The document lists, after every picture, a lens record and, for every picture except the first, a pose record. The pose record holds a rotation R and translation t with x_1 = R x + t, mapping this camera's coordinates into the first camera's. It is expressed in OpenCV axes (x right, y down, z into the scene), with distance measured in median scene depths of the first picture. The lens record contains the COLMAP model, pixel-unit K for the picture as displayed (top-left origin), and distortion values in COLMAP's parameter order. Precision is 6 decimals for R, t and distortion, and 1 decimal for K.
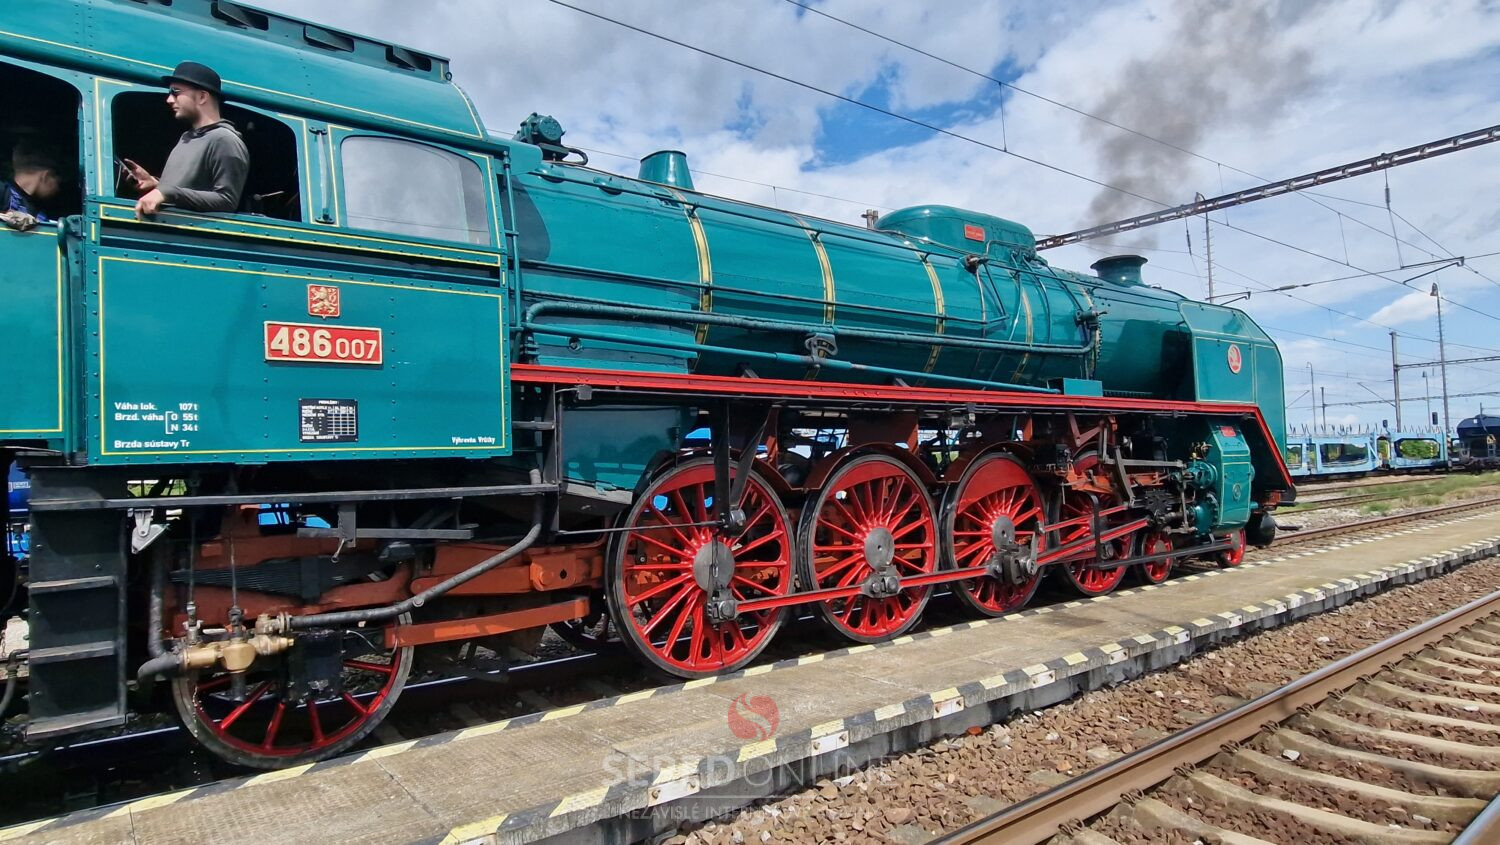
lens RADIAL K [[861.3, 0, 750.0], [0, 861.3, 437.5], [0, 0, 1]] dist [0.002914, 0.001841]
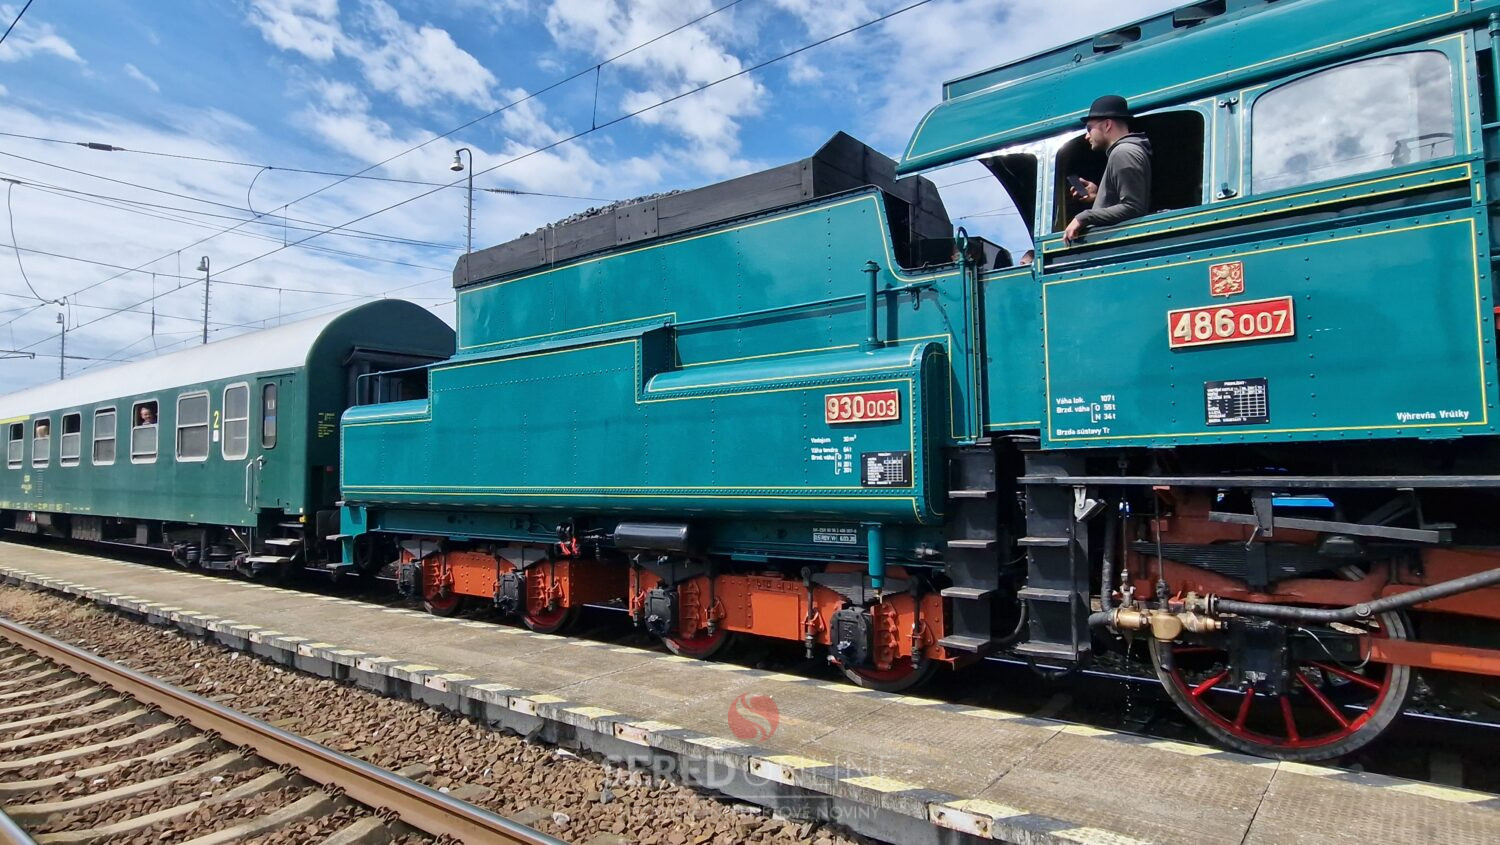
lens RADIAL K [[859.0, 0, 757.7], [0, 859.0, 433.9], [0, 0, 1]] dist [0.003245, -0.000353]
pose [[0.232205, -0.014874, -0.972553, 0.240997], [0.040117, 0.999179, -0.005703, -0.000104], [0.971839, -0.037692, 0.232611, 0.193774]]
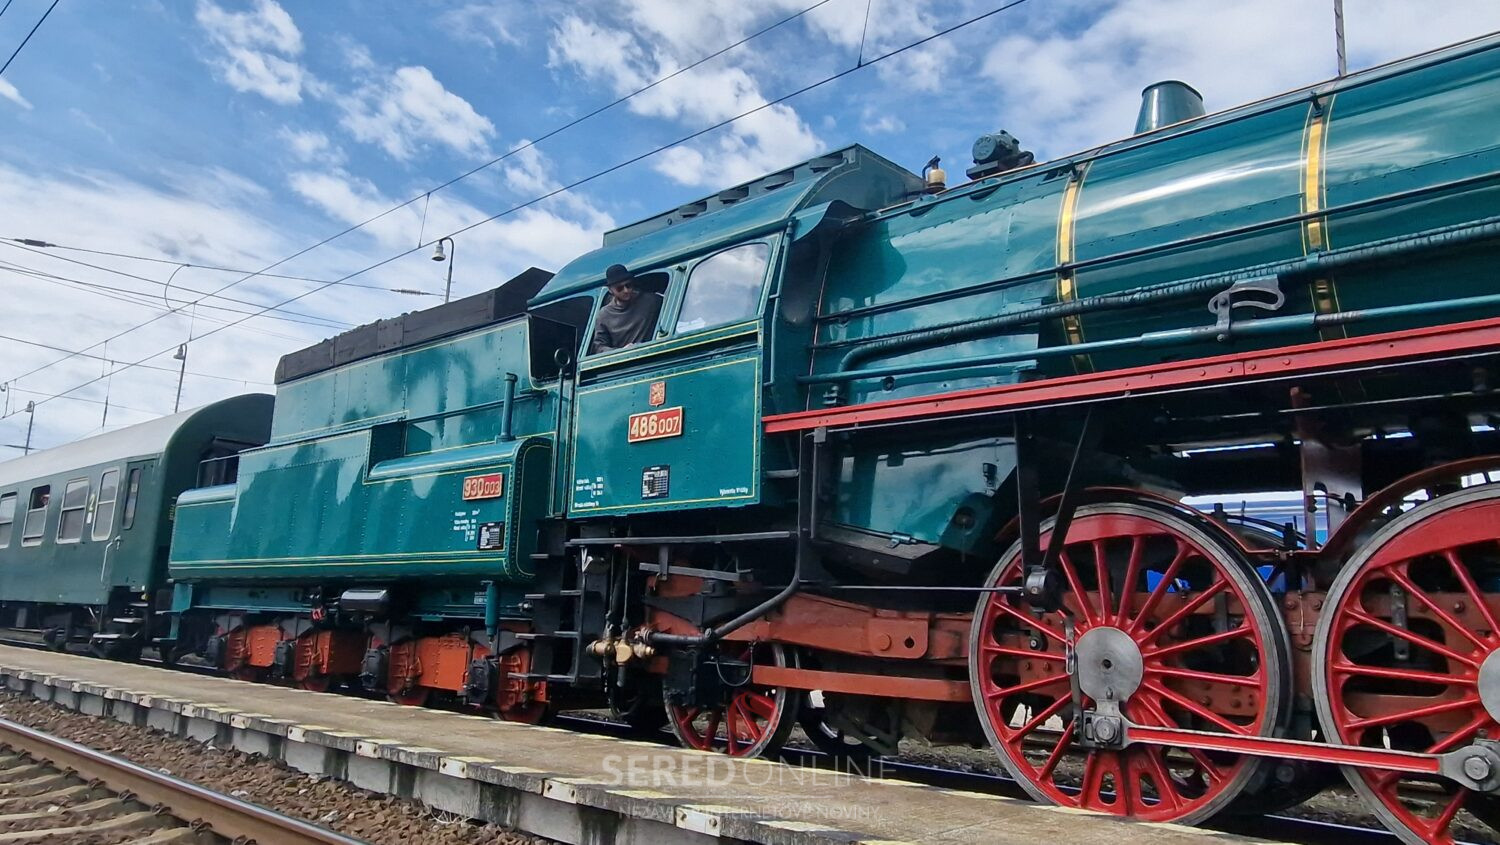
lens RADIAL K [[1084.9, 0, 796.1], [0, 1084.9, 446.1], [0, 0, 1]] dist [-0.000228, -0.004030]
pose [[0.164646, -0.127672, -0.978055, 0.889908], [-0.005863, 0.991443, -0.130407, 0.106468], [0.986335, 0.027205, 0.162489, 0.708814]]
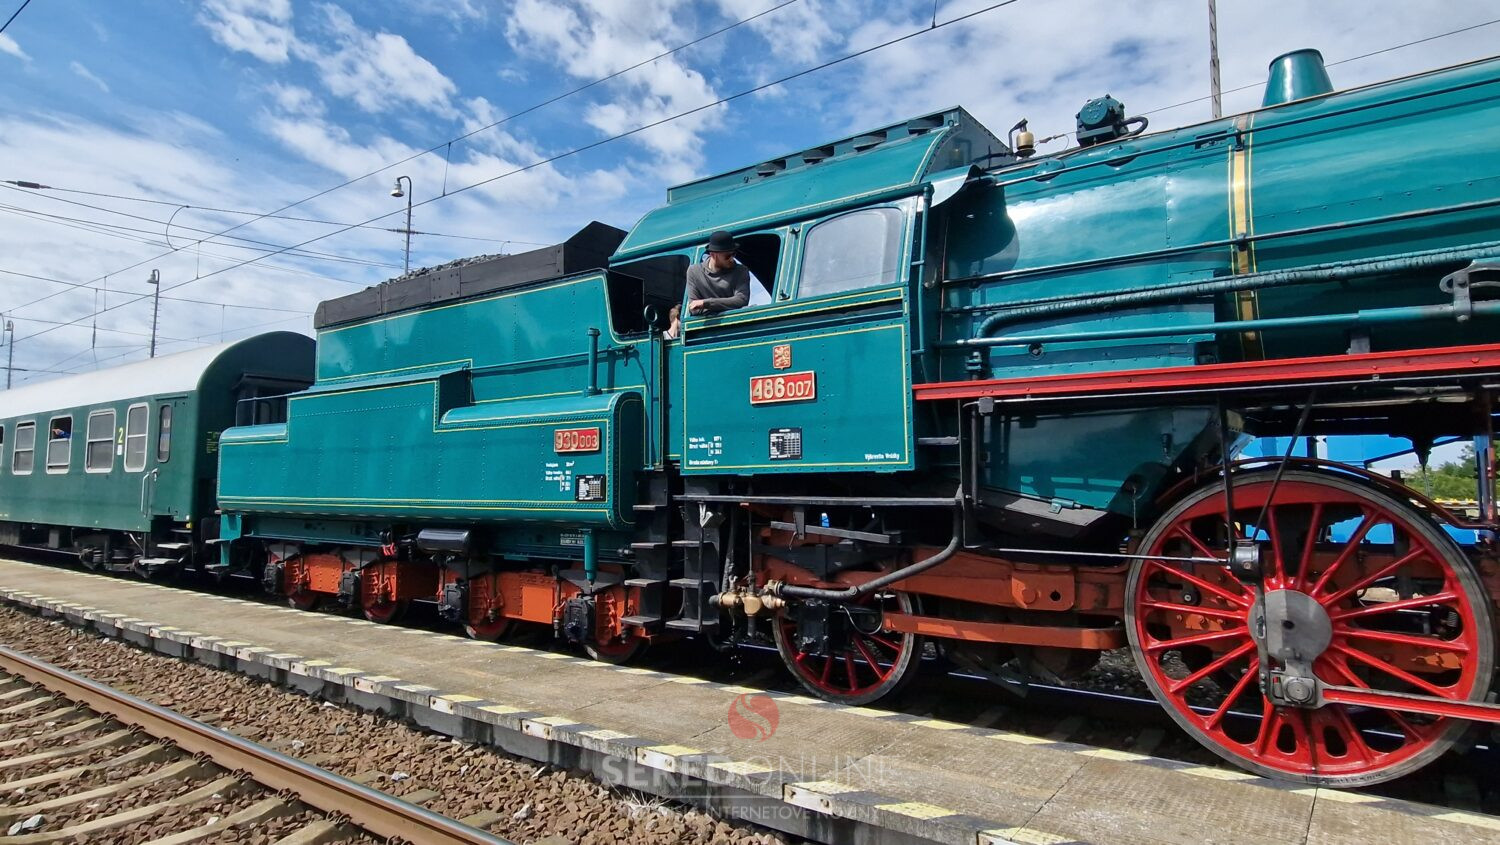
lens RADIAL K [[856.3, 0, 767.1], [0, 856.3, 425.2], [0, 0, 1]] dist [0.003312, -0.001291]
pose [[0.270474, -0.038443, -0.961959, 0.607354], [0.027322, 0.999106, -0.032245, -0.004732], [0.962339, -0.017561, 0.271283, 0.456391]]
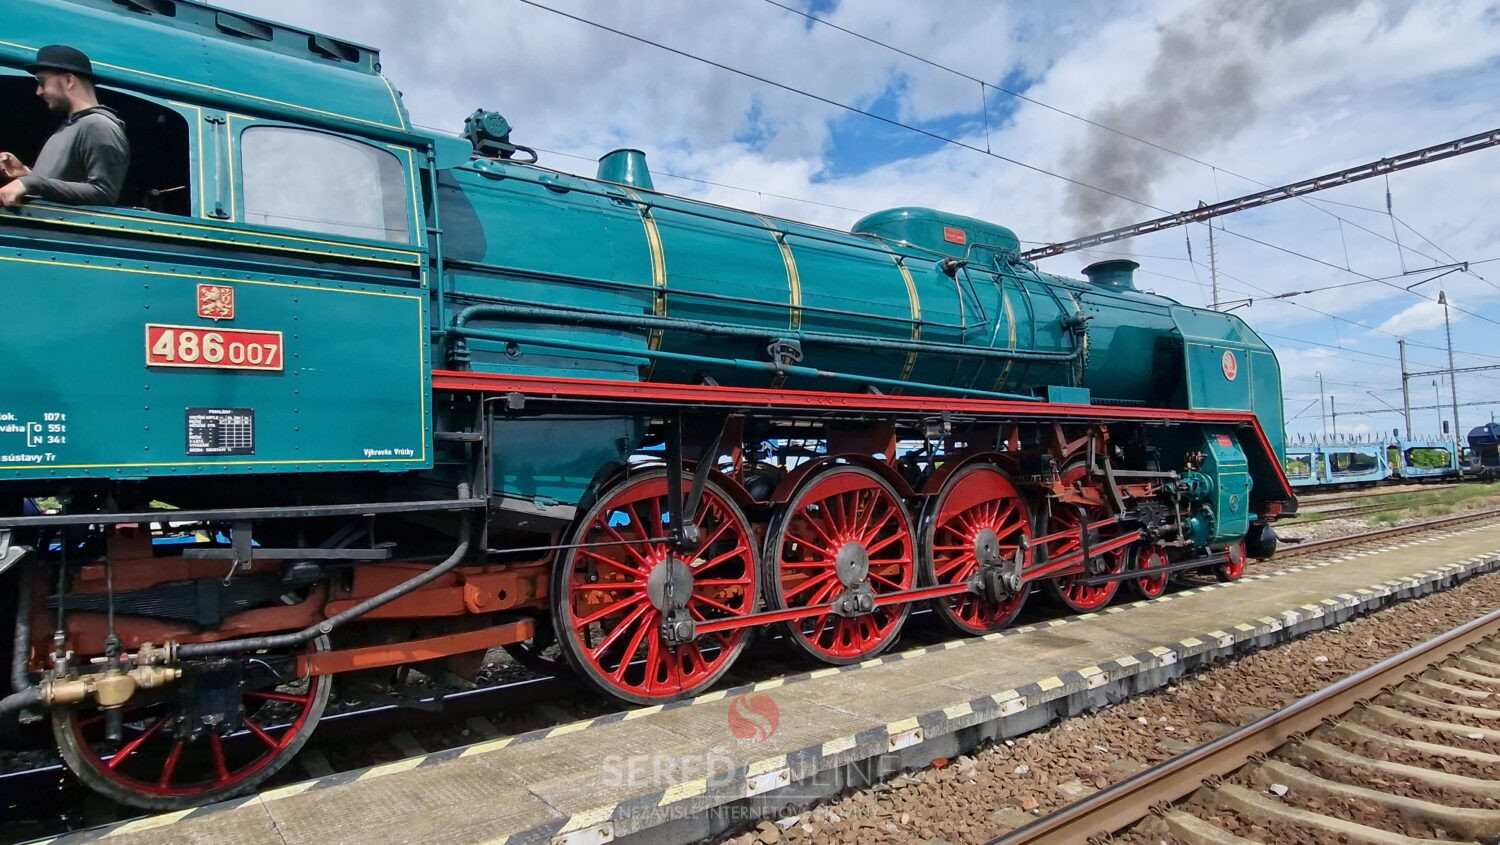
lens RADIAL K [[859.0, 0, 757.7], [0, 859.0, 433.9], [0, 0, 1]] dist [0.003245, -0.000353]
pose [[0.999982, -0.004045, -0.004454, 0.067248], [0.003966, 0.999835, -0.017744, 0.001157], [0.004525, 0.017726, 0.999833, 0.063298]]
